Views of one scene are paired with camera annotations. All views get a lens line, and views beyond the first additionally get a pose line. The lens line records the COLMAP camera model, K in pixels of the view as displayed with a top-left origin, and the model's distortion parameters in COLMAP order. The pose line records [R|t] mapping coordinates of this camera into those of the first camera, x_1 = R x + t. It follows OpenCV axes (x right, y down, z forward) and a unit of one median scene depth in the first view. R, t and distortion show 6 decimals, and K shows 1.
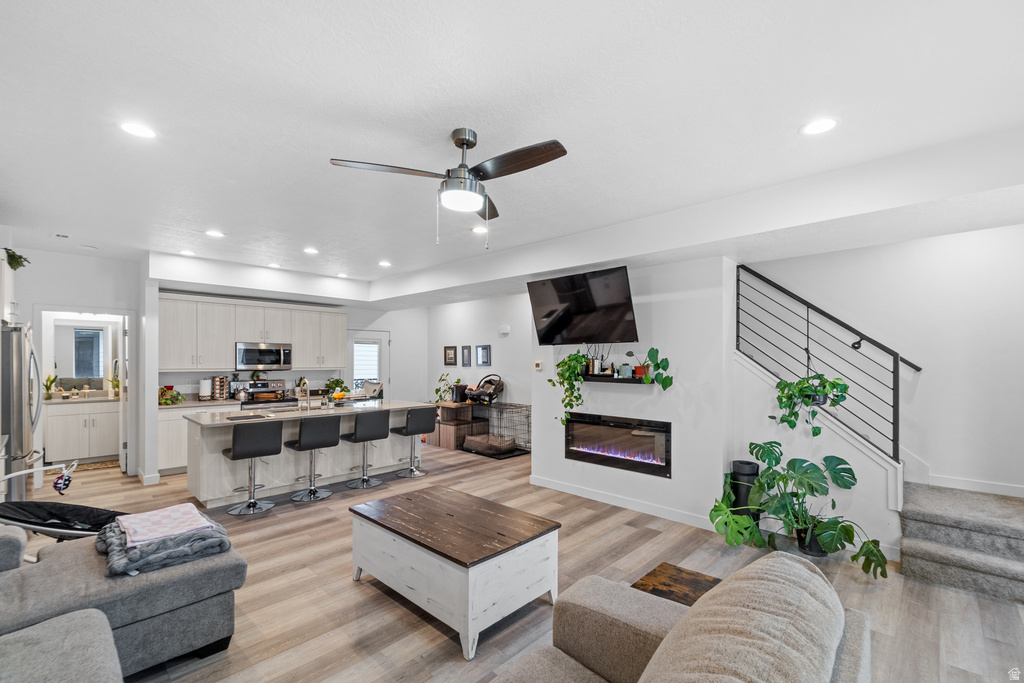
lens RADIAL K [[440.7, 0, 524.9], [0, 440.7, 363.1], [0, 0, 1]] dist [0.001266, -0.000518]
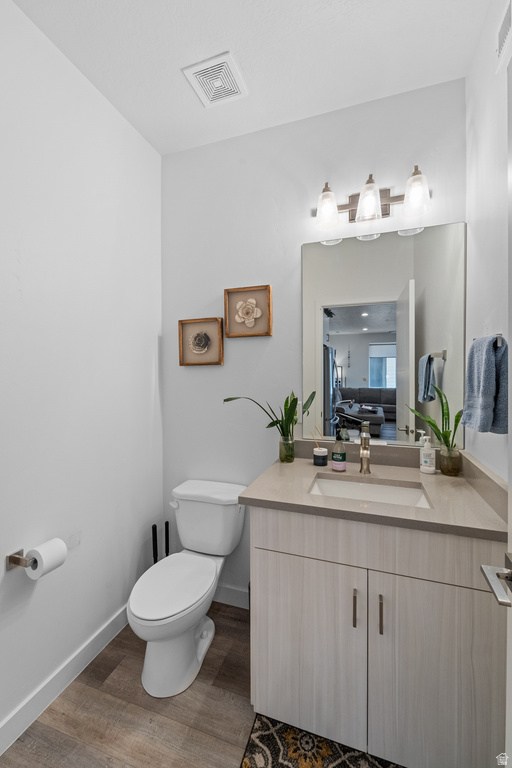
lens RADIAL K [[317.9, 0, 256.0], [0, 317.9, 384.0], [0, 0, 1]] dist [0.001673, -0.000031]
pose [[0.408107, 0.013443, -0.912835, -0.849578], [0.004074, 0.999855, 0.016546, 0.013865], [0.912925, -0.010471, 0.407993, 0.867398]]
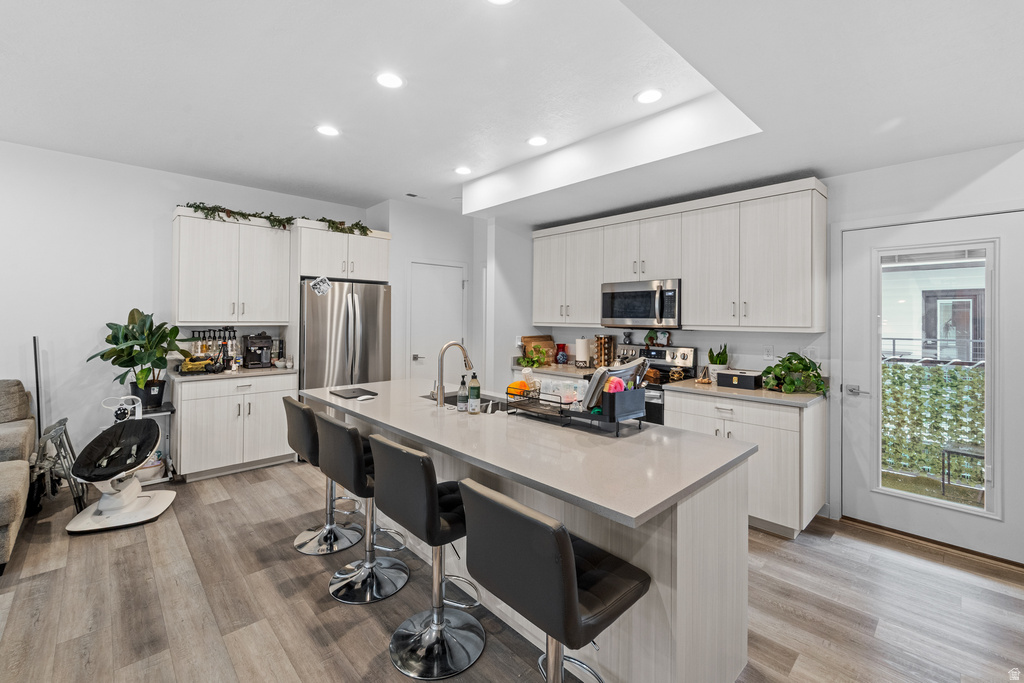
lens RADIAL K [[430.7, 0, 510.5], [0, 430.7, 315.4], [0, 0, 1]] dist [0.000639, -0.000111]
pose [[-0.063946, -0.012463, -0.997876, -0.013010], [-0.015639, 0.999812, -0.011485, 0.009752], [0.997831, 0.014871, -0.064129, 0.927175]]
